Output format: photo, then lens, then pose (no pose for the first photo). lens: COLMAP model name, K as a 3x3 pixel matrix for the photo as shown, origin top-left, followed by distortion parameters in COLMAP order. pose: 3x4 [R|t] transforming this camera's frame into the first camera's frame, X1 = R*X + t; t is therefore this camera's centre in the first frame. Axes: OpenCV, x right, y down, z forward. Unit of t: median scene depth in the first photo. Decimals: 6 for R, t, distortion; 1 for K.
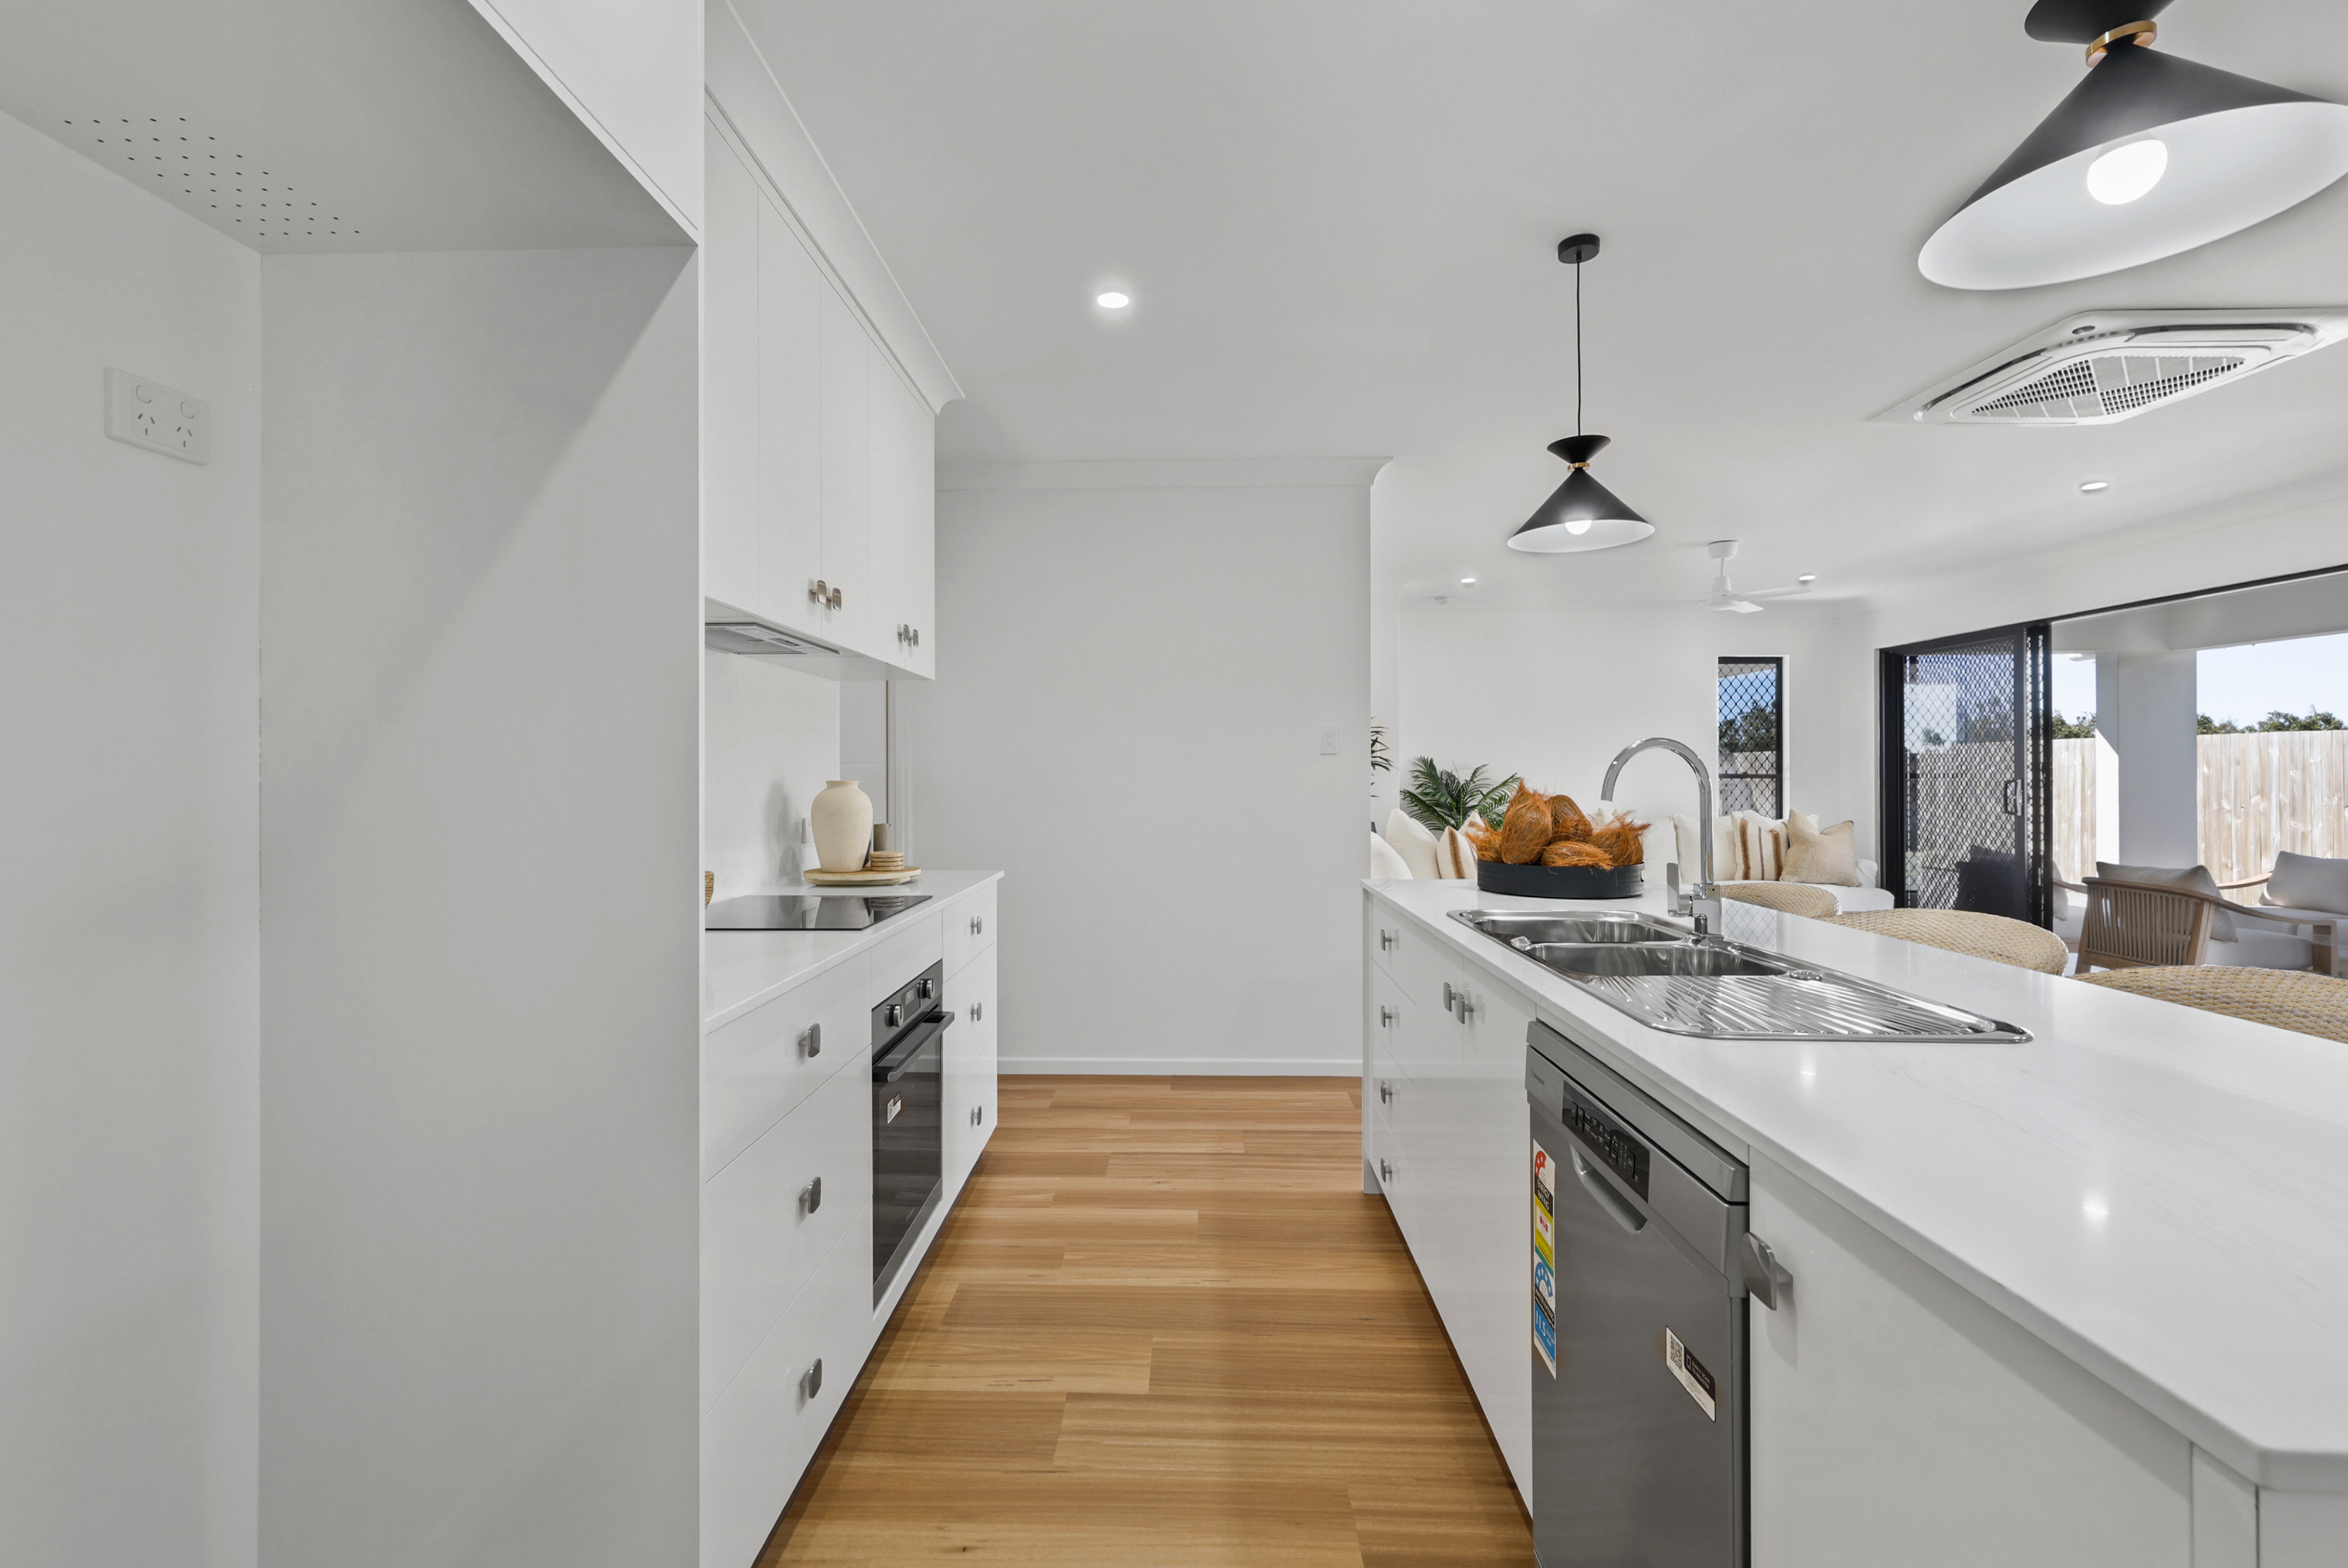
lens RADIAL K [[975.1, 0, 1154.5], [0, 975.1, 772.7], [0, 0, 1]] dist [0.000135, -0.000117]
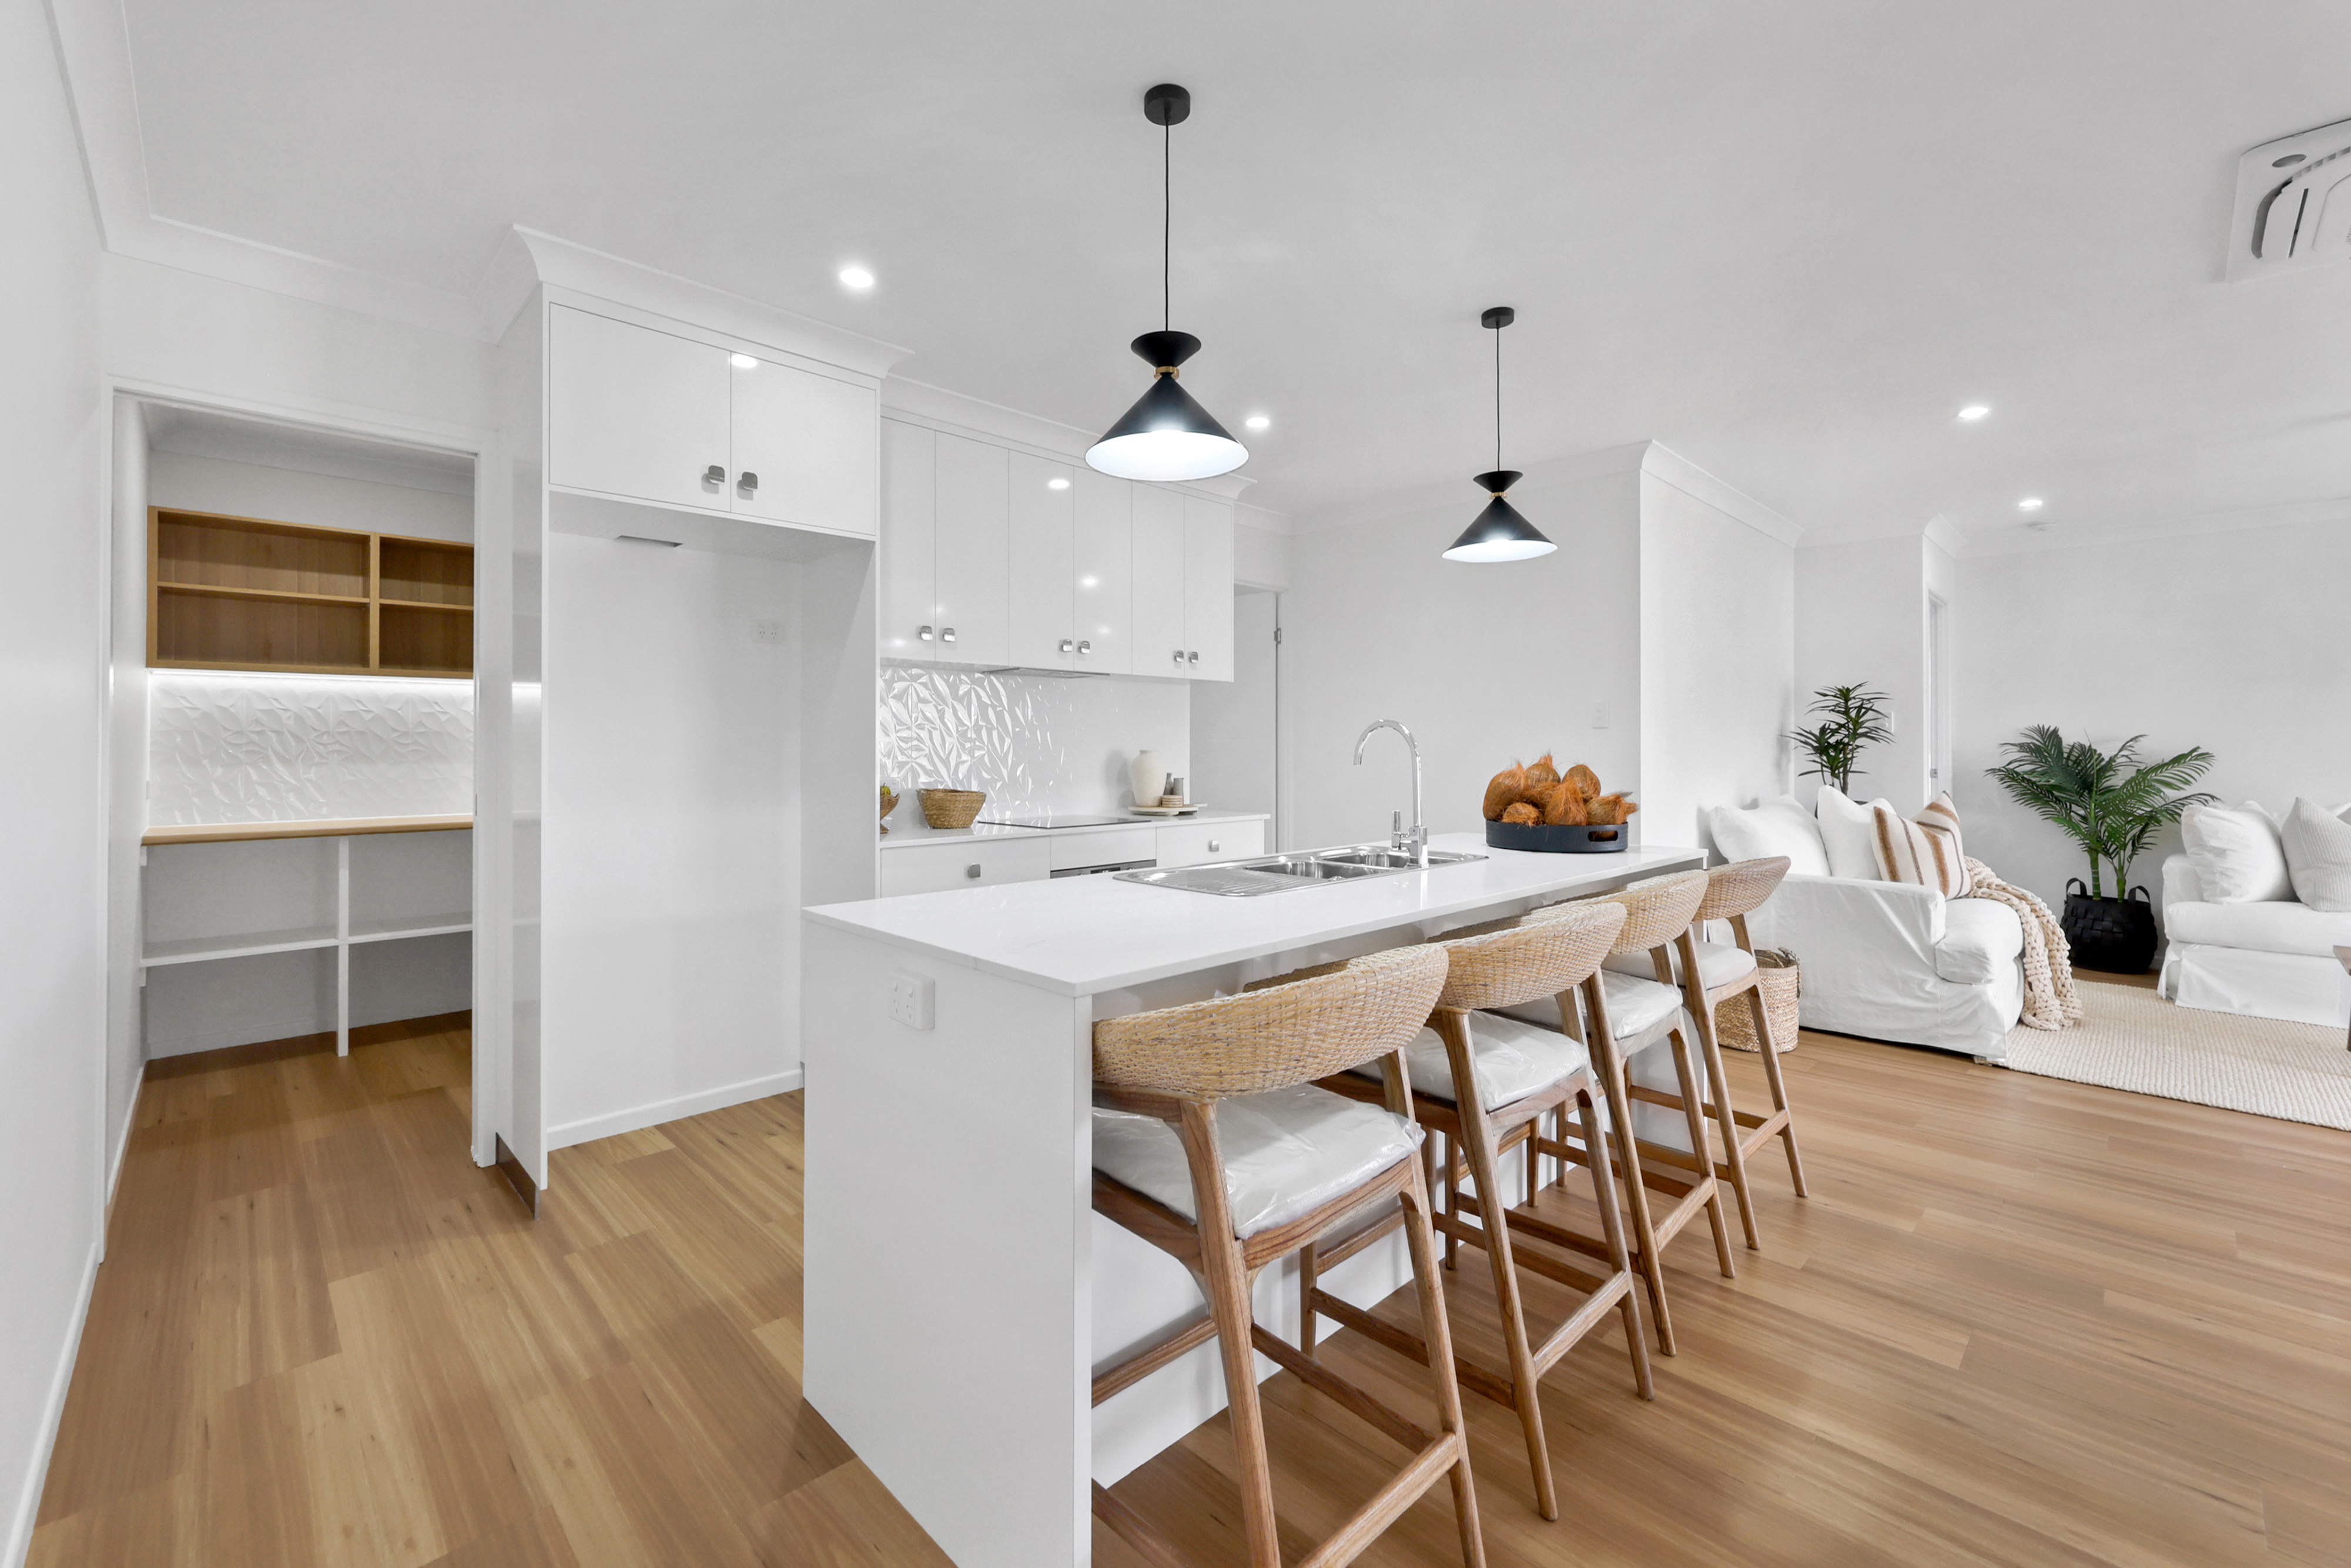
lens RADIAL K [[982.7, 0, 1147.4], [0, 982.7, 723.3], [0, 0, 1]] dist [0.001319, 0.000130]
pose [[0.716923, -0.013948, -0.697012, 0.365467], [-0.001616, 0.999764, -0.021669, 0.000601], [0.697150, 0.016661, 0.716732, -0.073002]]
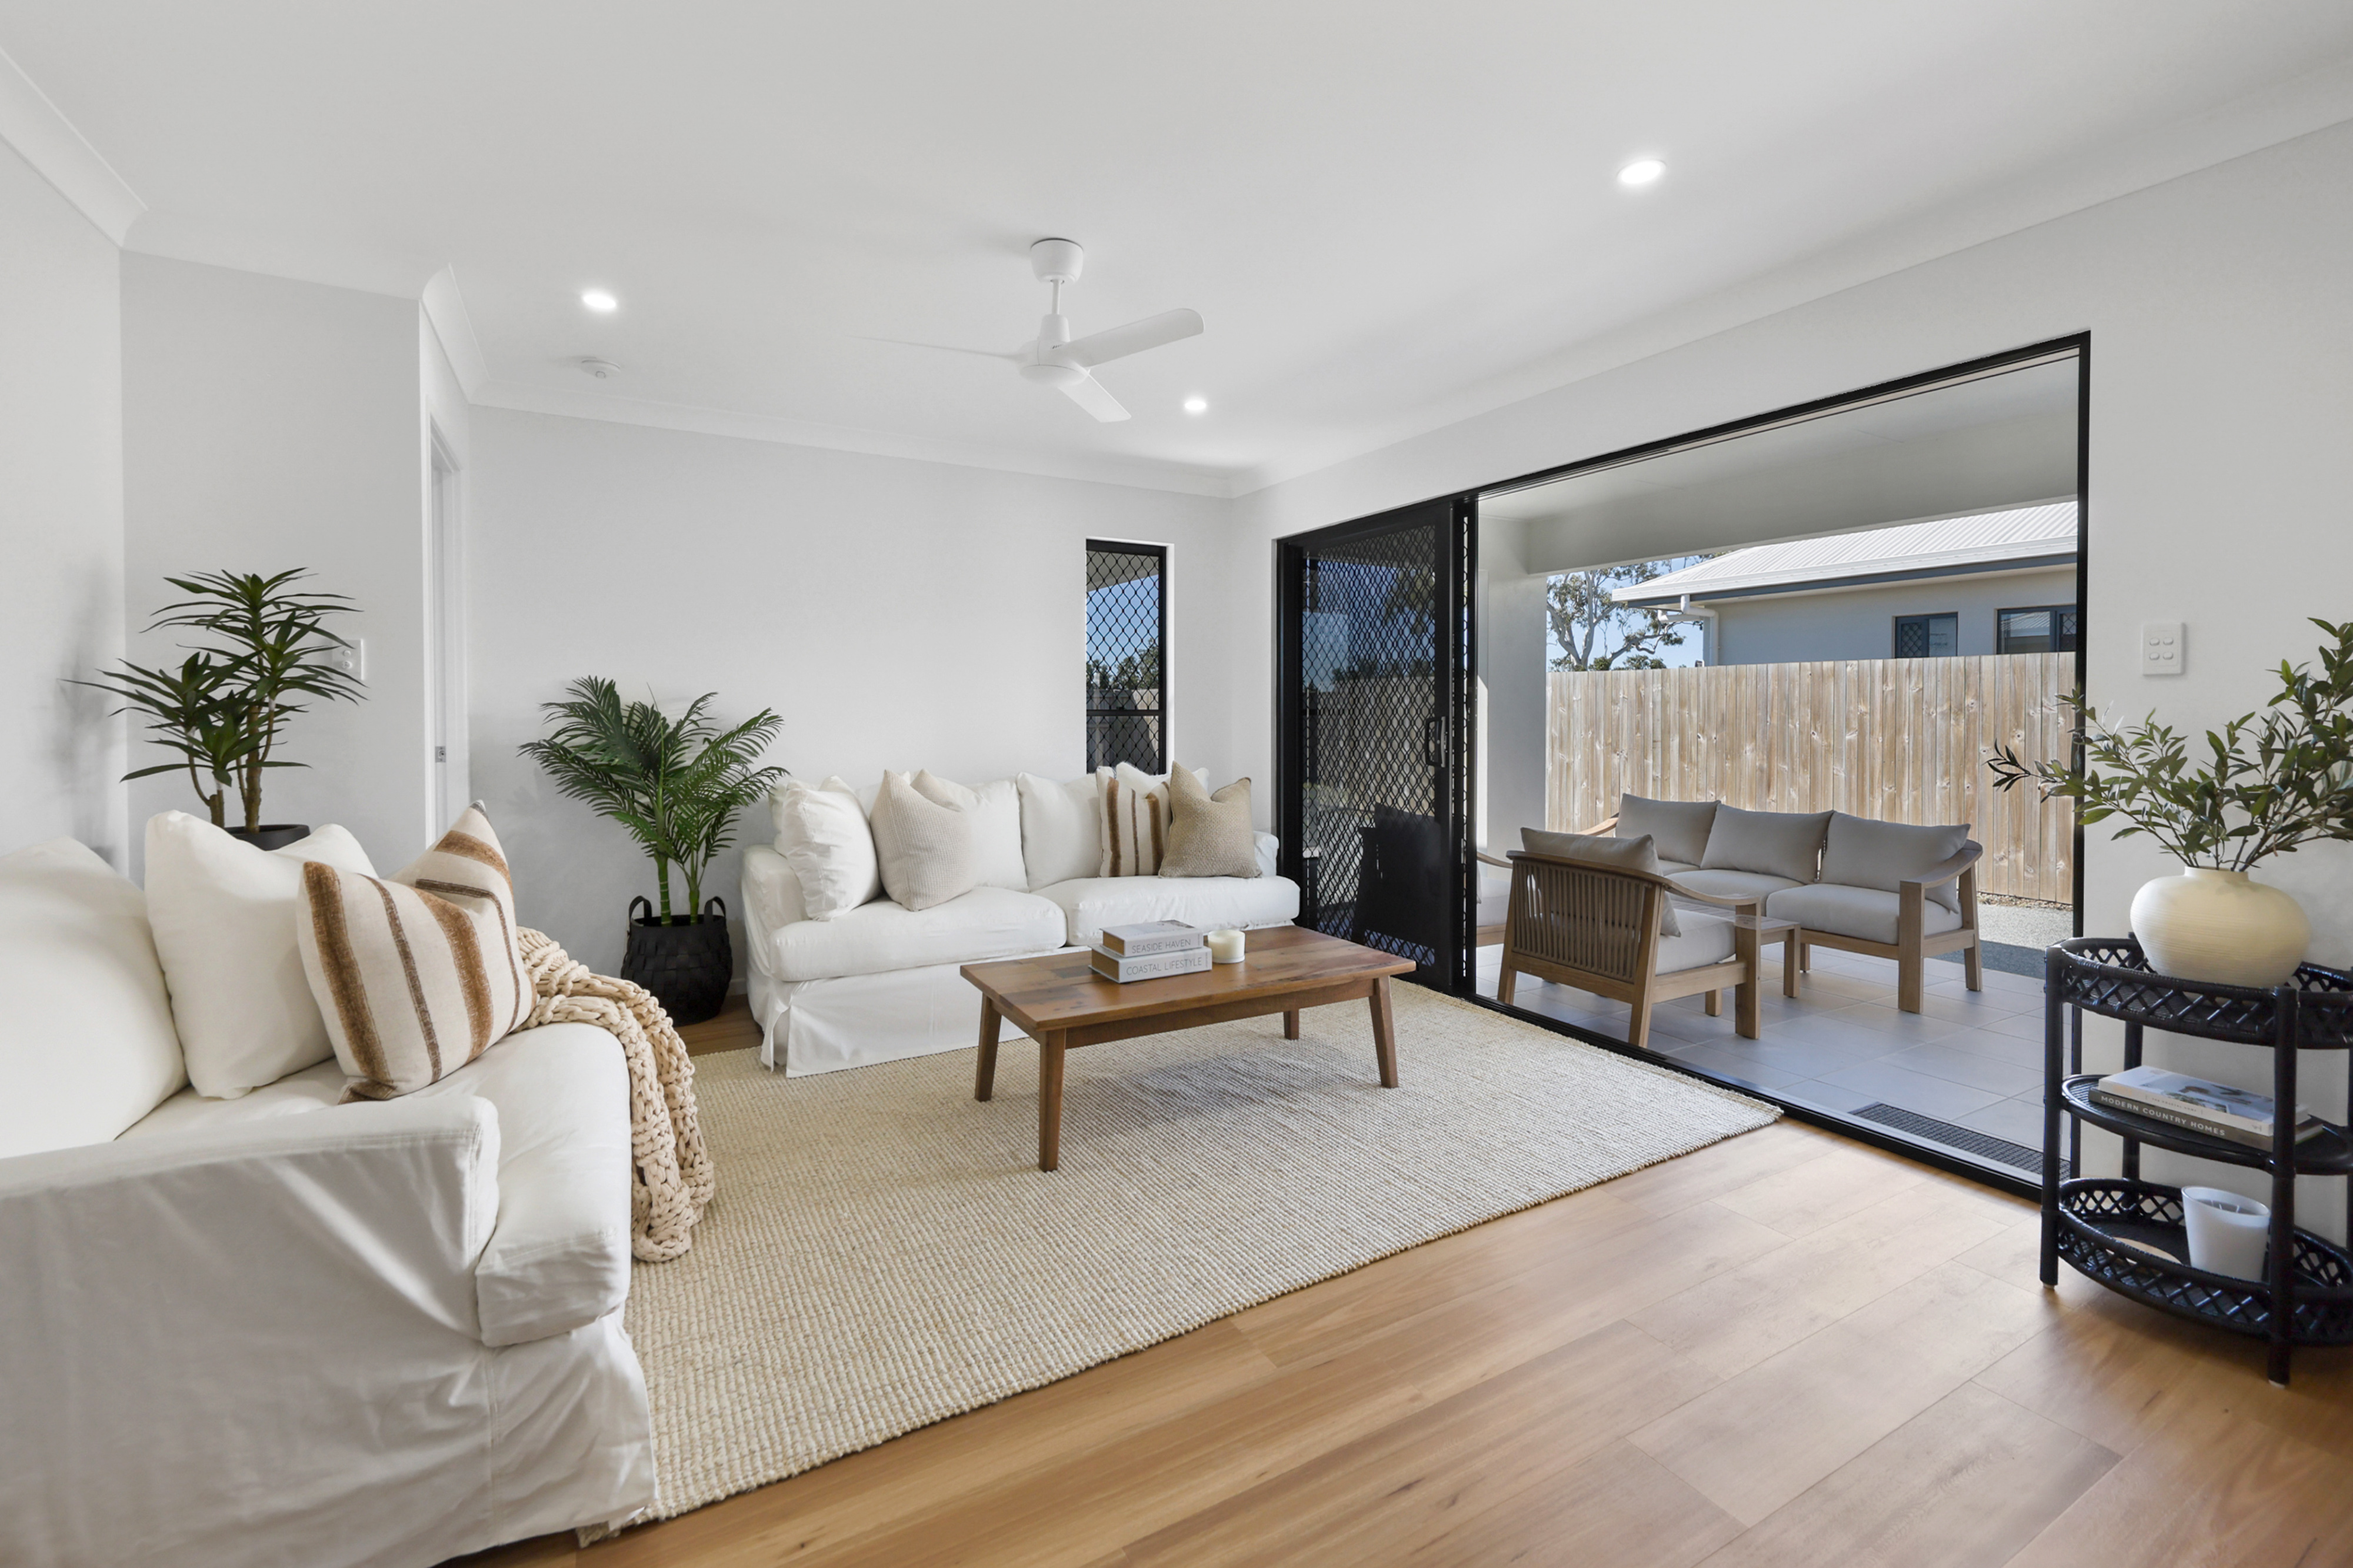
lens RADIAL K [[955.7, 0, 1173.2], [0, 955.7, 740.3], [0, 0, 1]] dist [0.001199, 0.000144]
pose [[0.842216, -0.016654, 0.538883, 0.305373], [-0.000245, 0.999511, 0.031273, 0.002265], [-0.539140, -0.026471, 0.841800, 0.458736]]
